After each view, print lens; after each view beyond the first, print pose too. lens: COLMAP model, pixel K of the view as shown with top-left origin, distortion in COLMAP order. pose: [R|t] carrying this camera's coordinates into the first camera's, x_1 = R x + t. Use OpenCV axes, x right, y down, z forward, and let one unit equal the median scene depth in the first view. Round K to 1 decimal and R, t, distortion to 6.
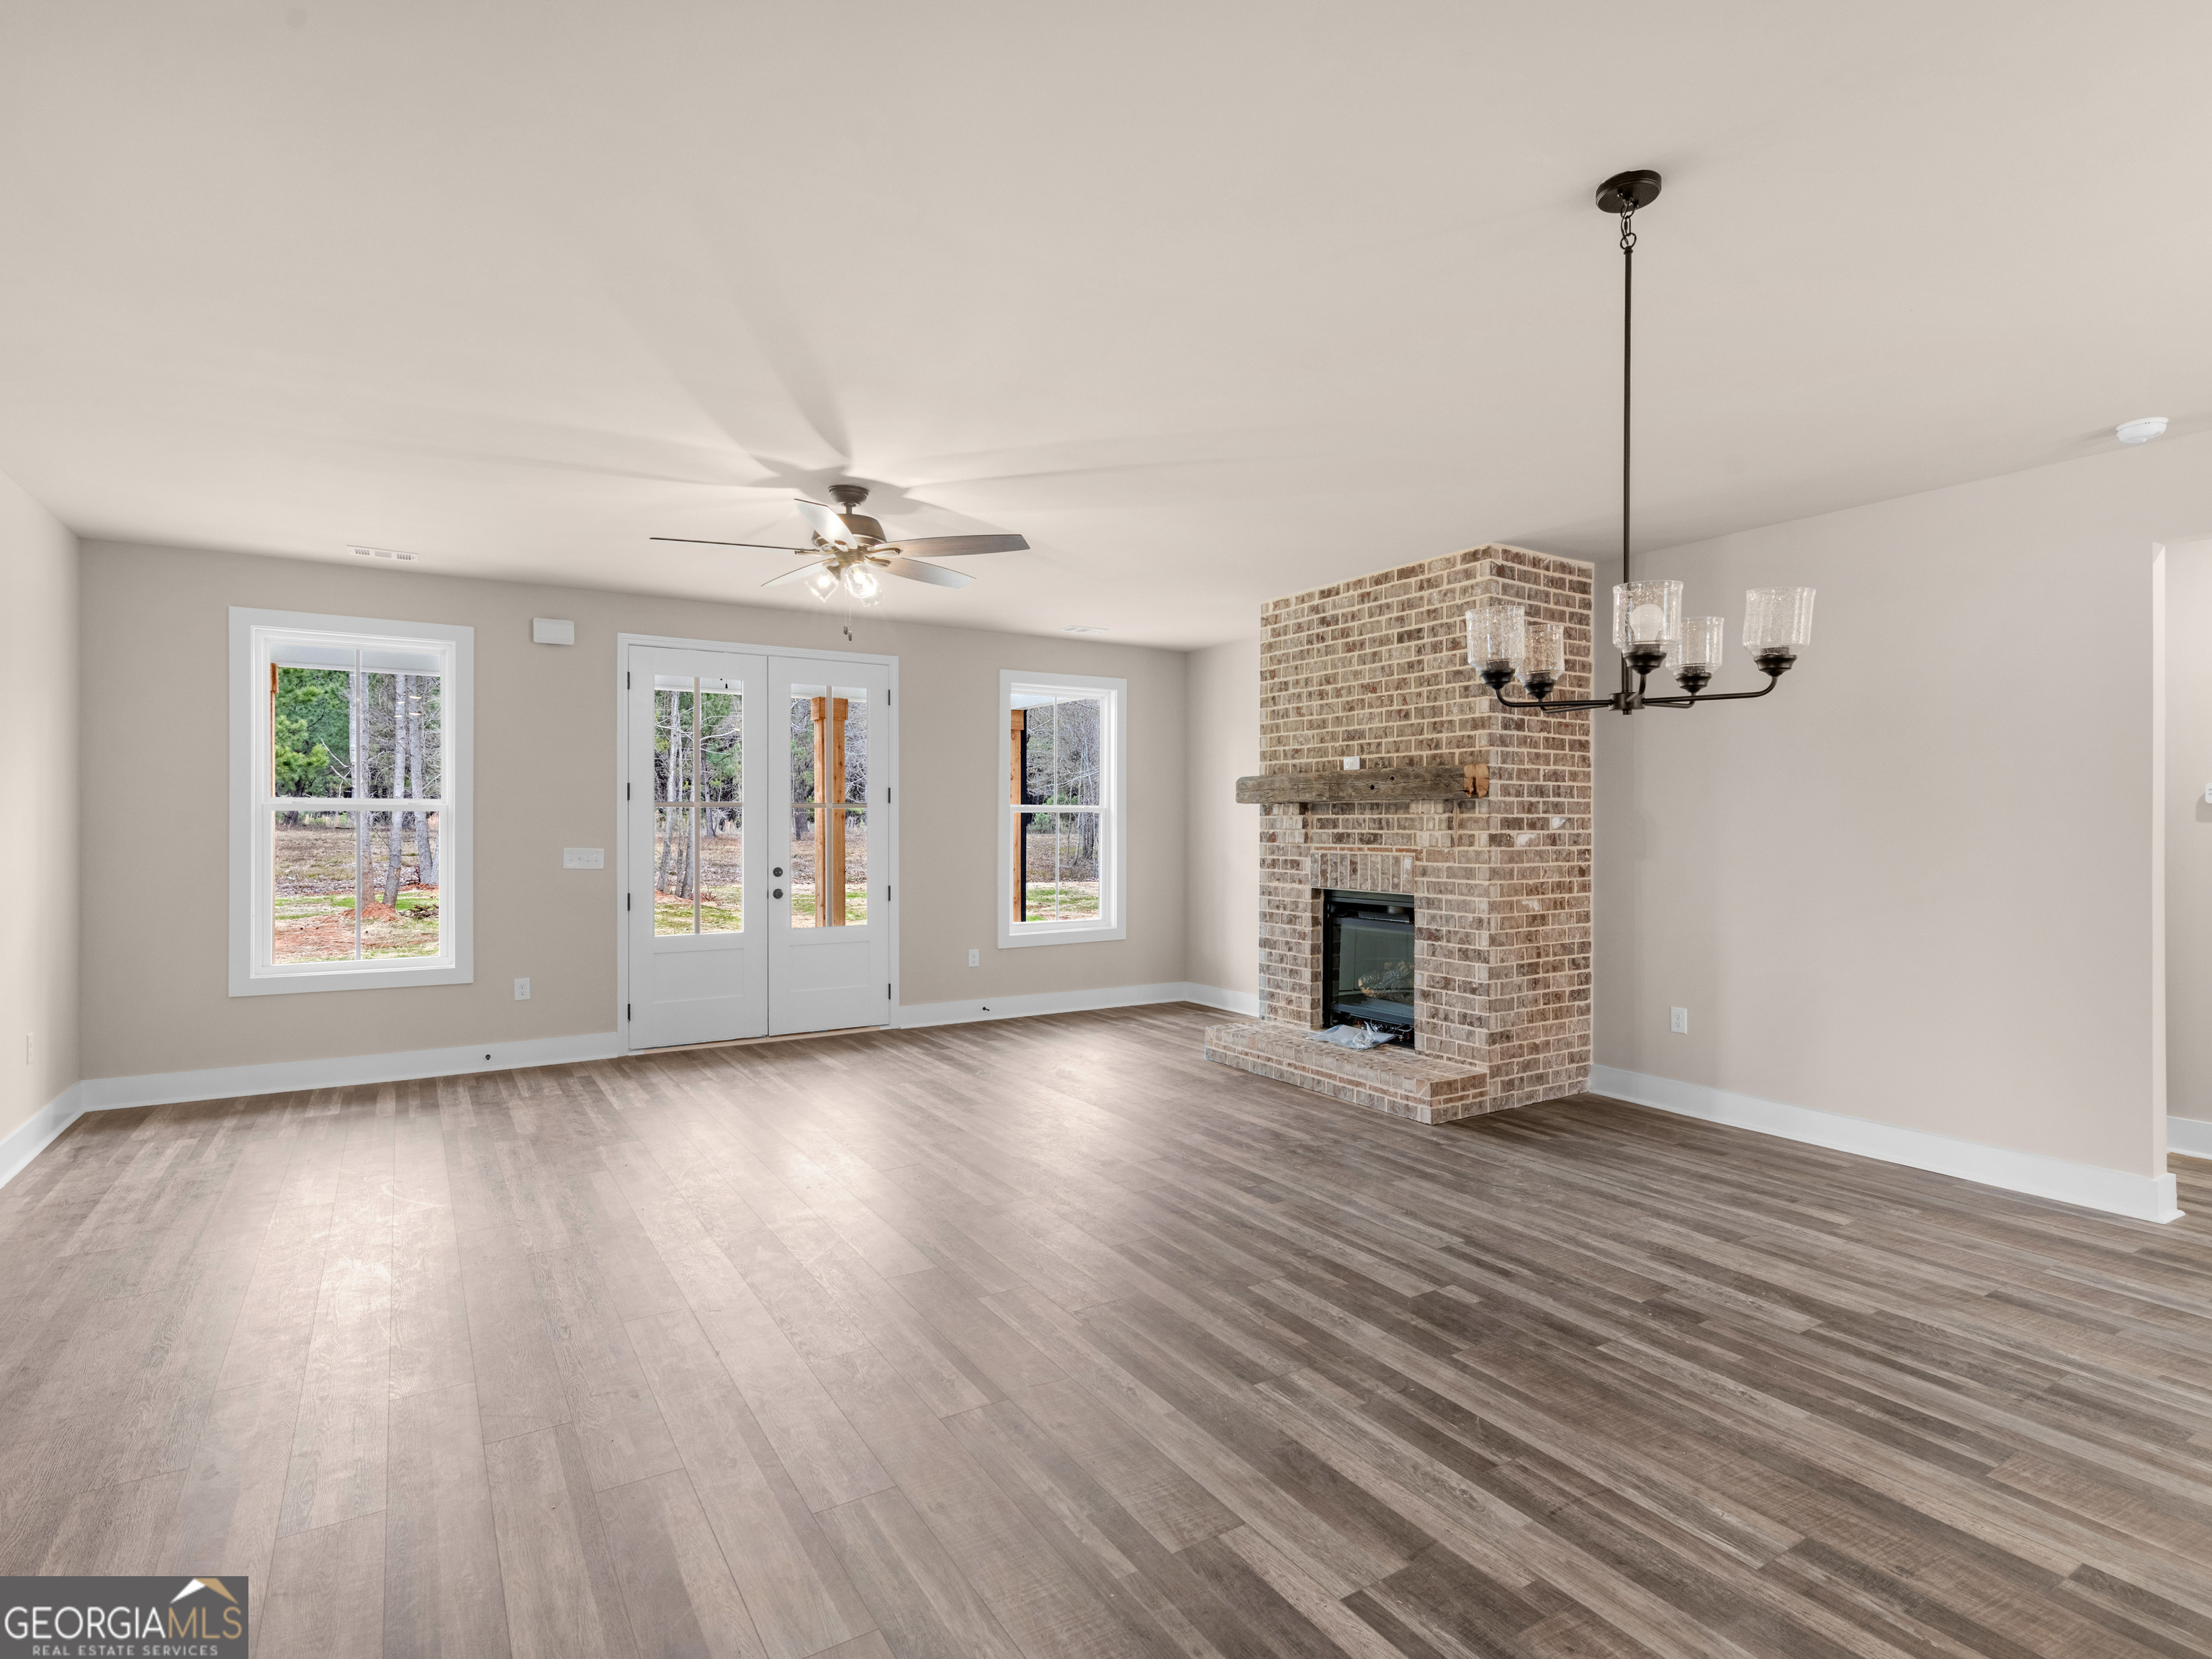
lens RADIAL K [[1131.1, 0, 1113.8], [0, 1131.1, 830.6], [0, 0, 1]] dist [-0.002992, 0.001046]
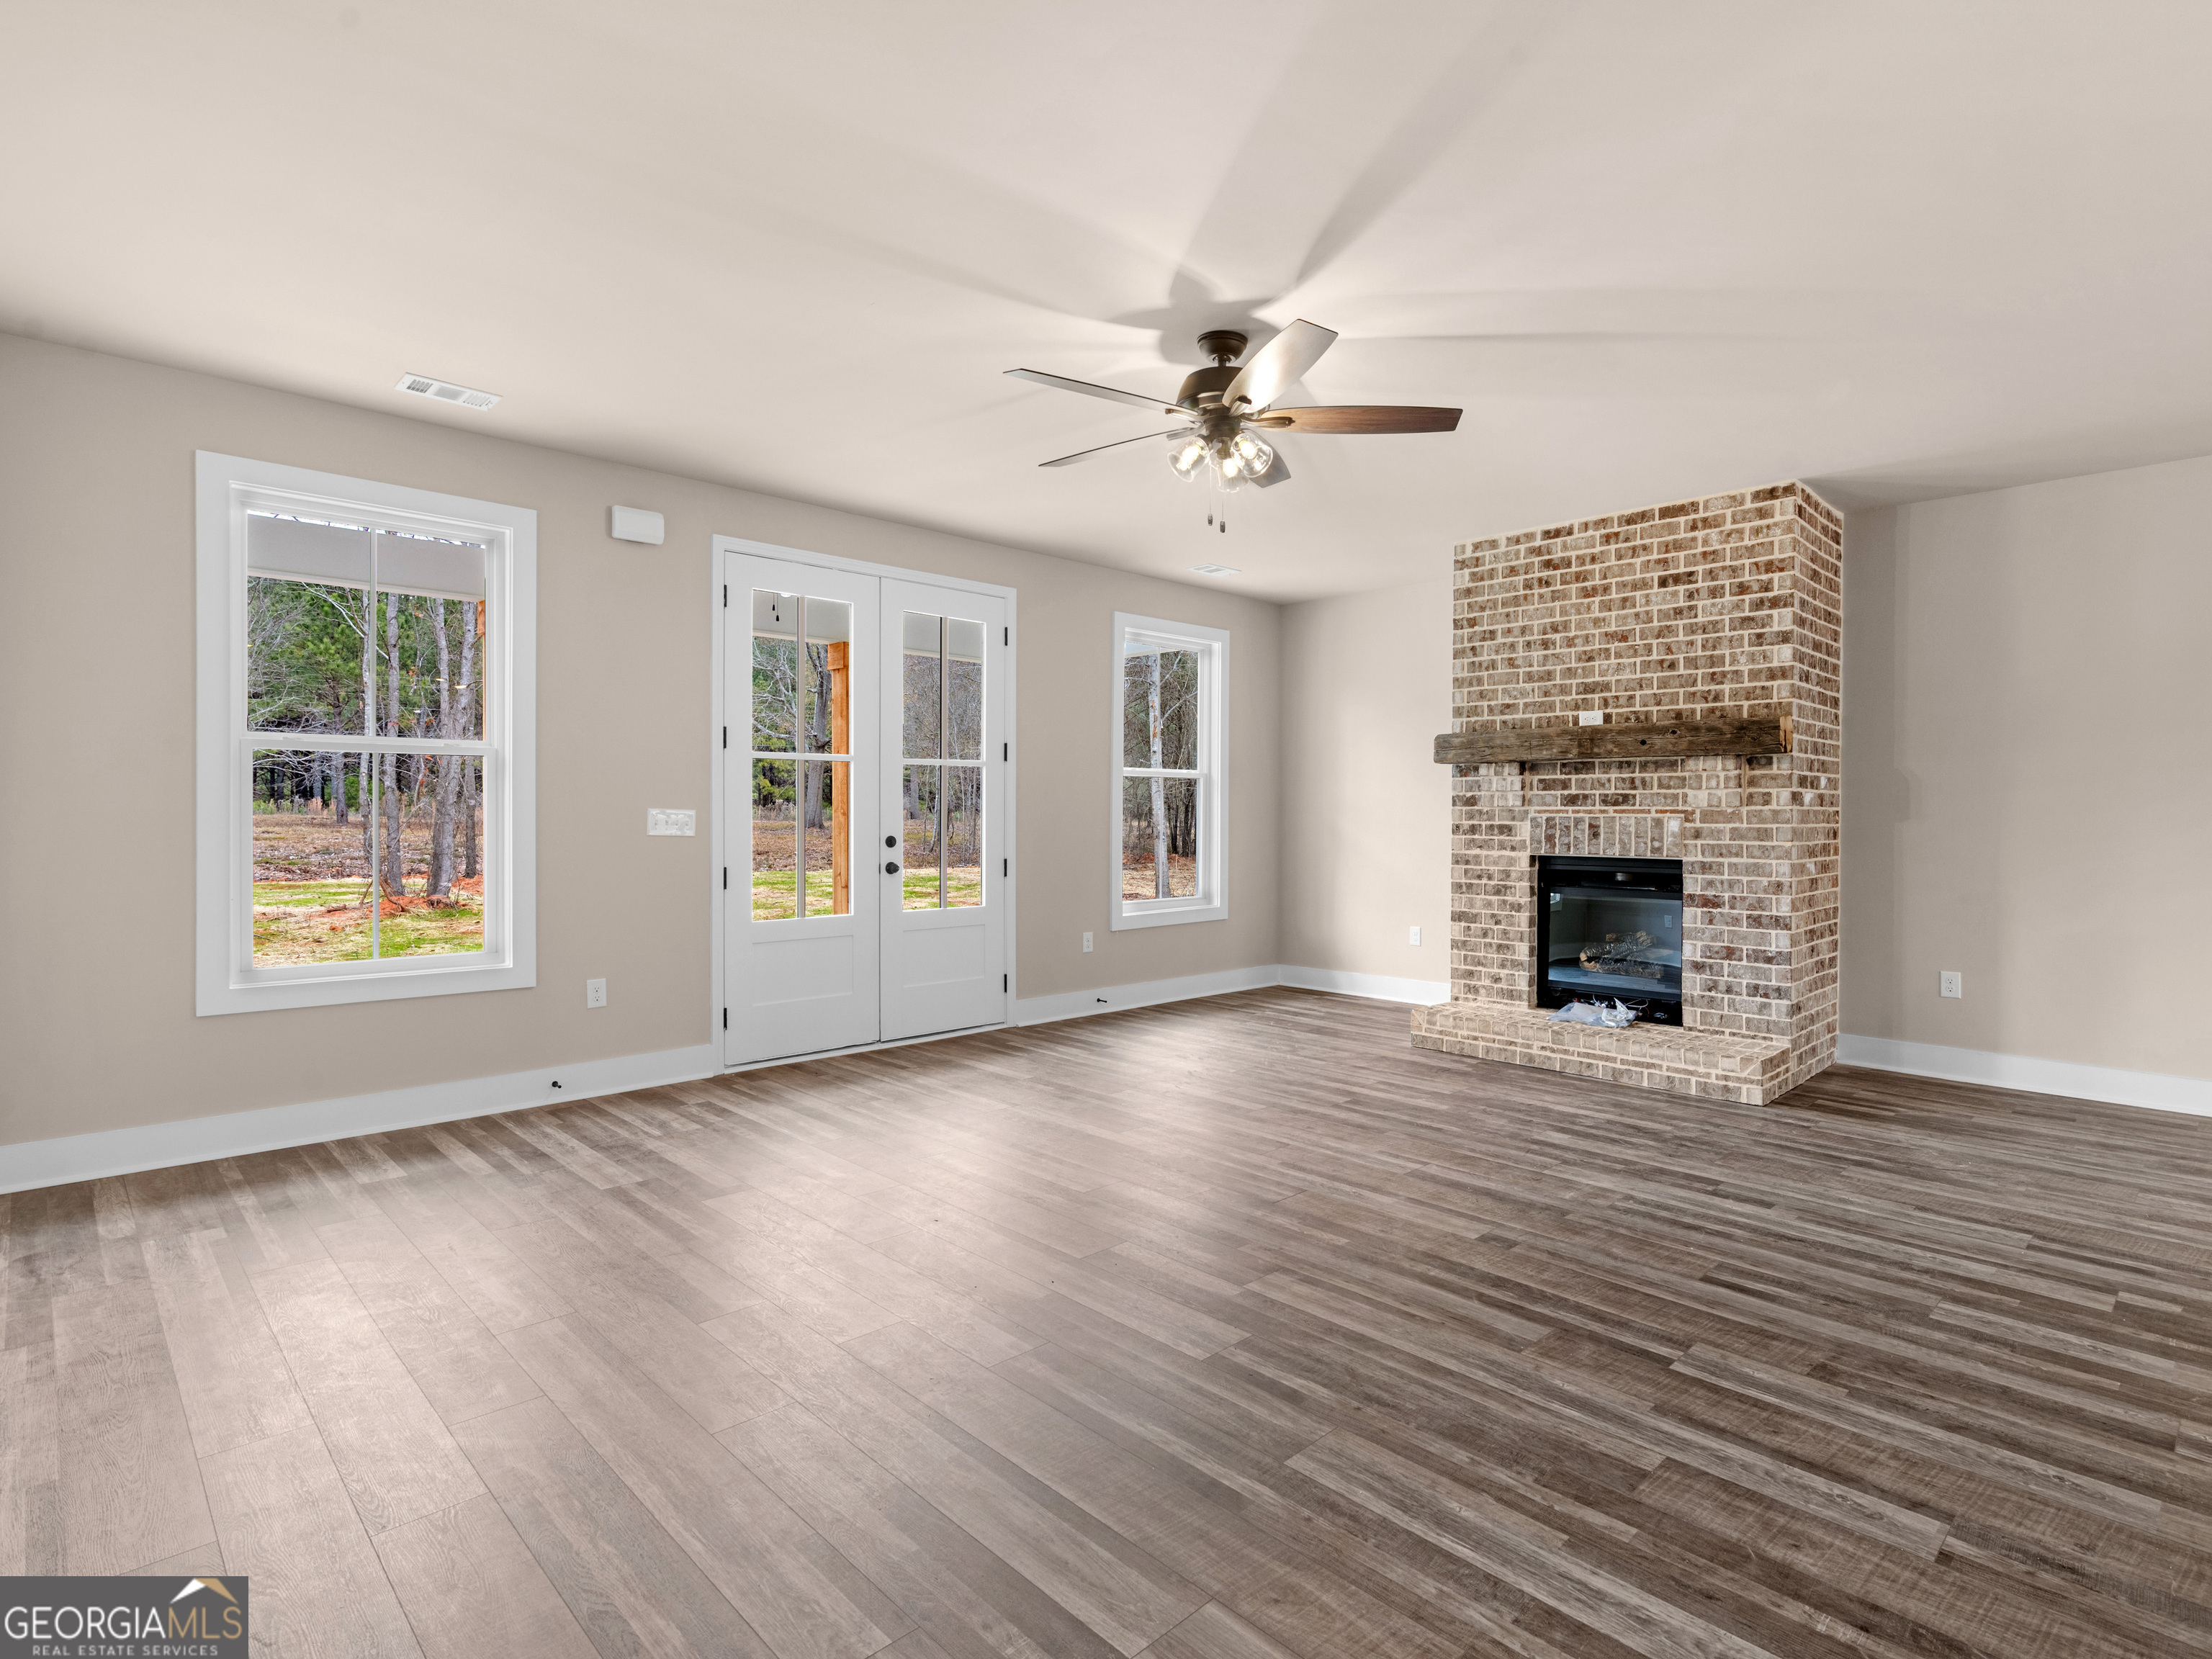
lens RADIAL K [[1131.1, 0, 1164.8], [0, 1131.1, 828.5], [0, 0, 1]] dist [-0.002992, 0.001046]
pose [[0.974569, 0.000187, 0.224089, -0.380344], [-0.002001, 0.999967, 0.007872, 0.026858], [-0.224080, -0.008120, 0.974537, 0.204396]]
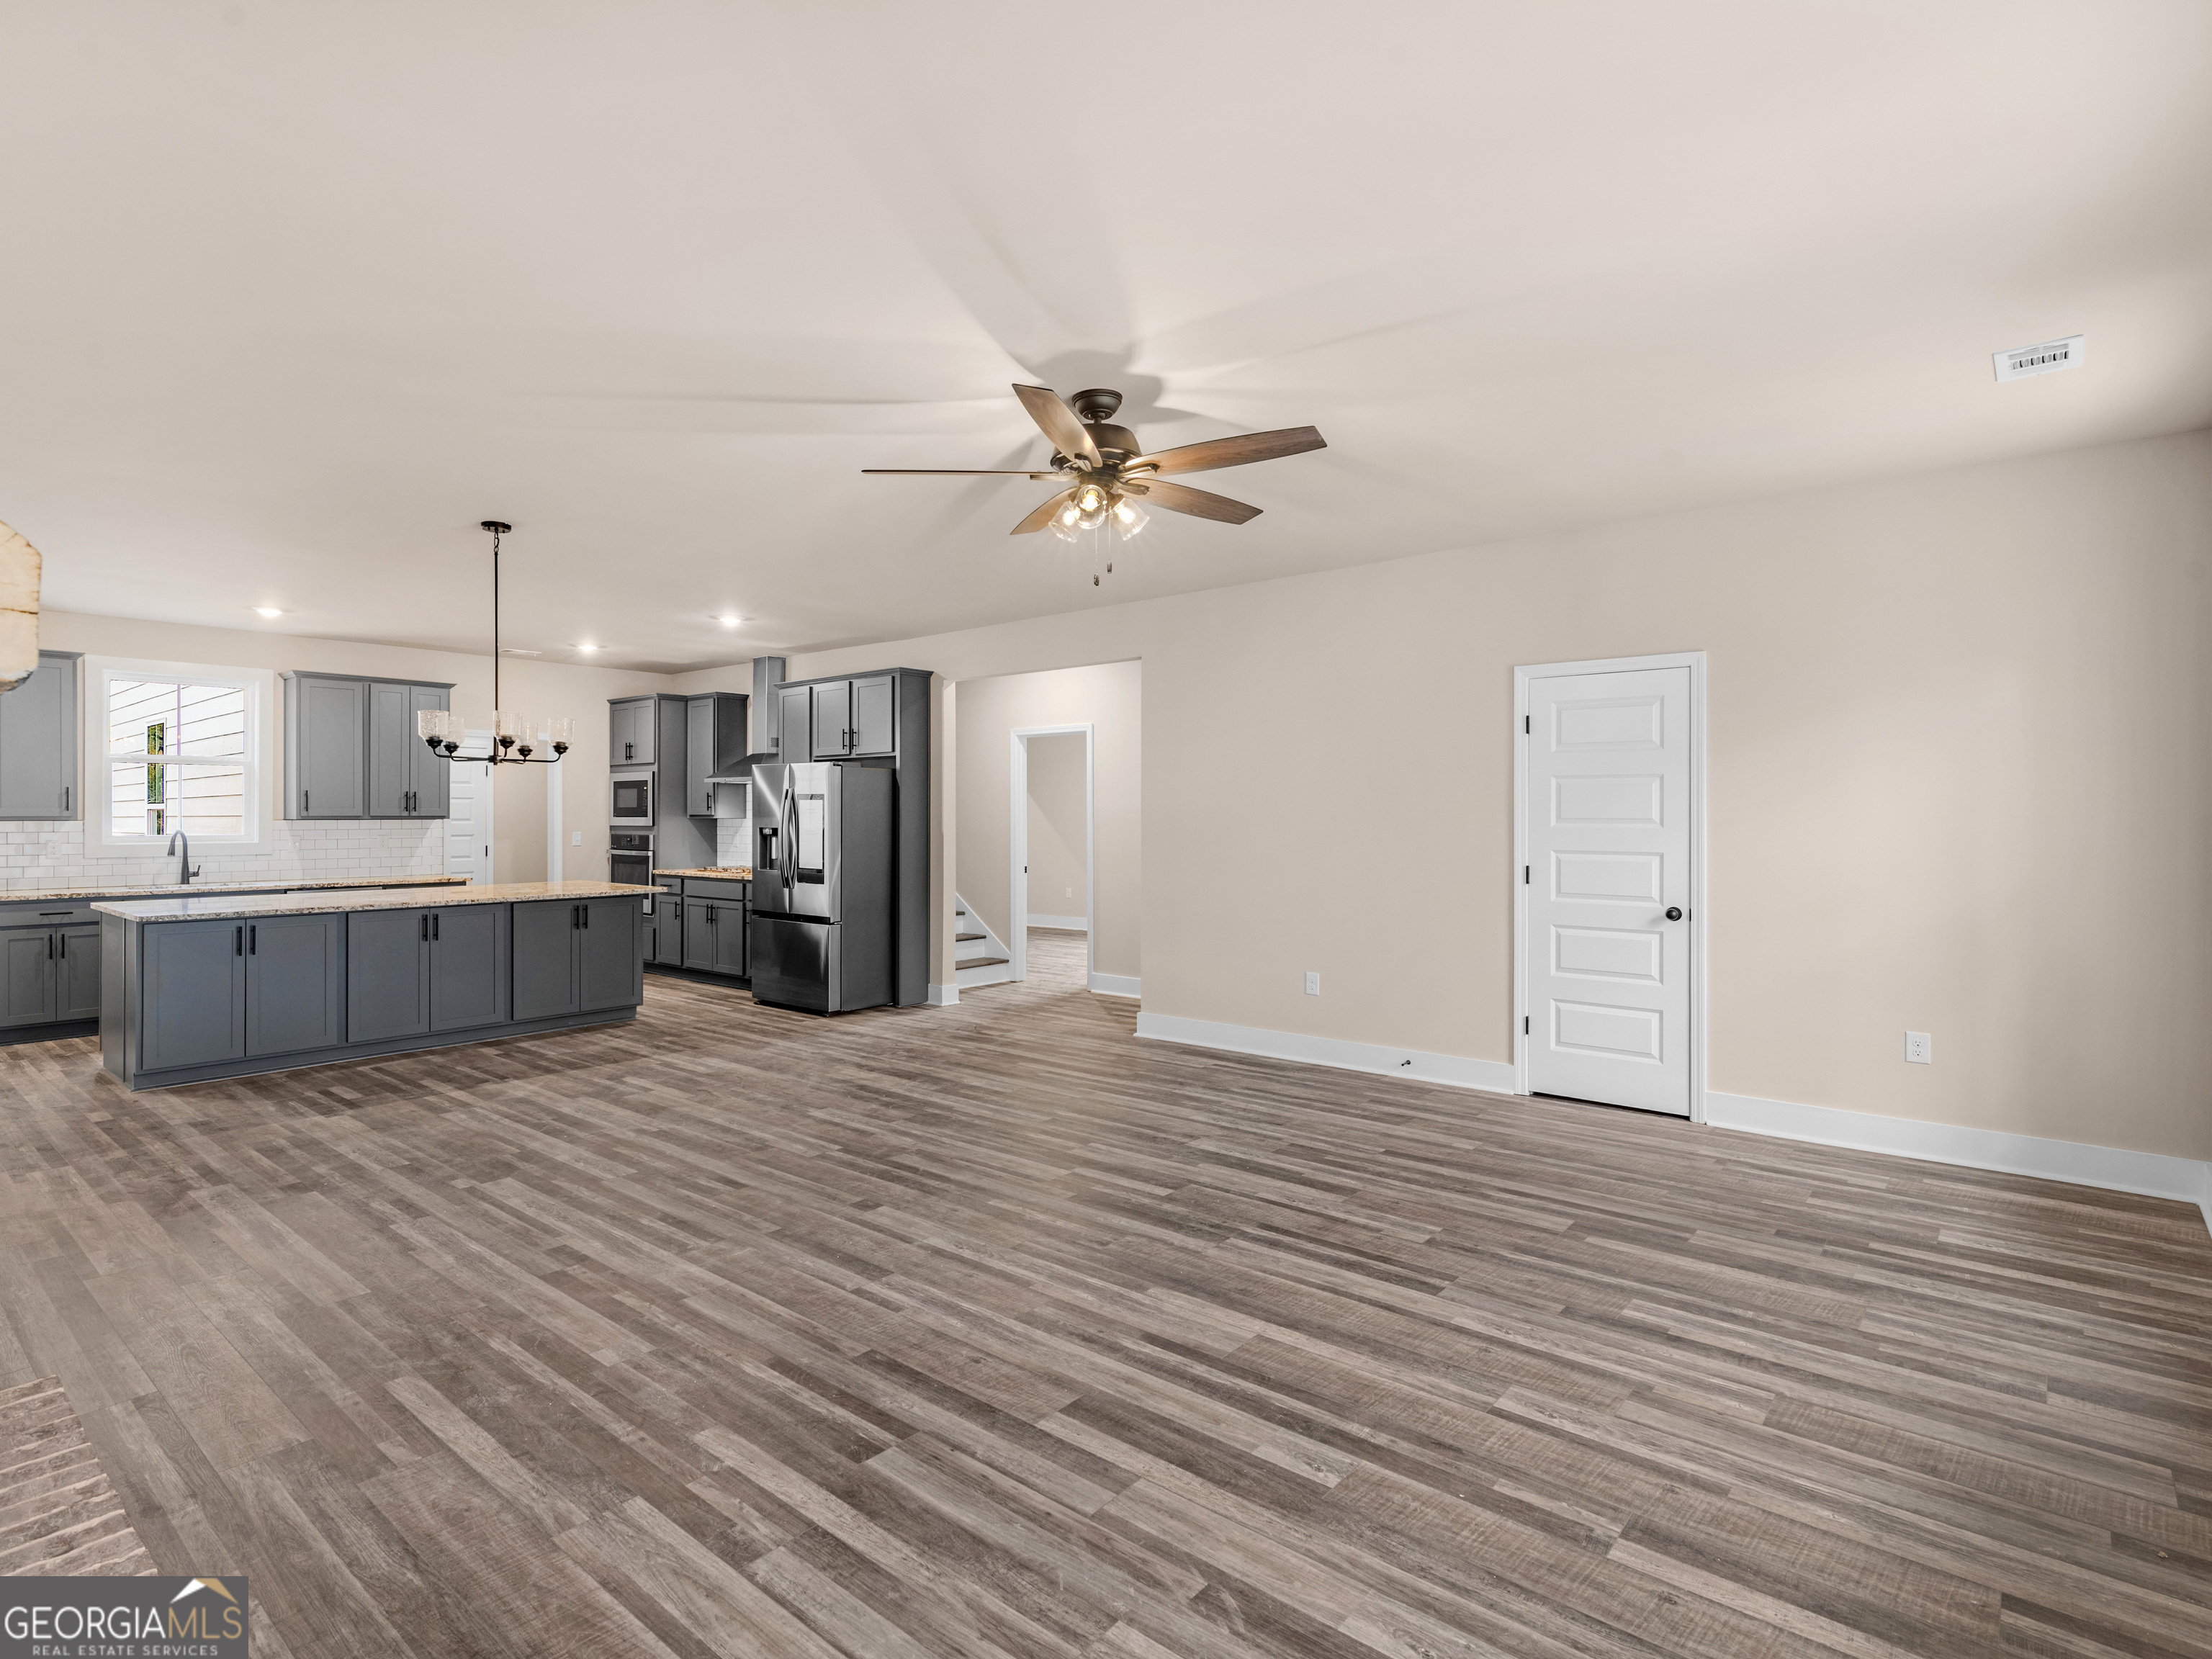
lens RADIAL K [[1131.1, 0, 1058.8], [0, 1131.1, 808.4], [0, 0, 1]] dist [-0.002992, 0.001046]
pose [[-0.957209, -0.000963, -0.289397, 0.019738], [-0.000943, 1.000000, -0.000208, -0.008857], [0.289397, 0.000074, -0.957209, 1.489478]]
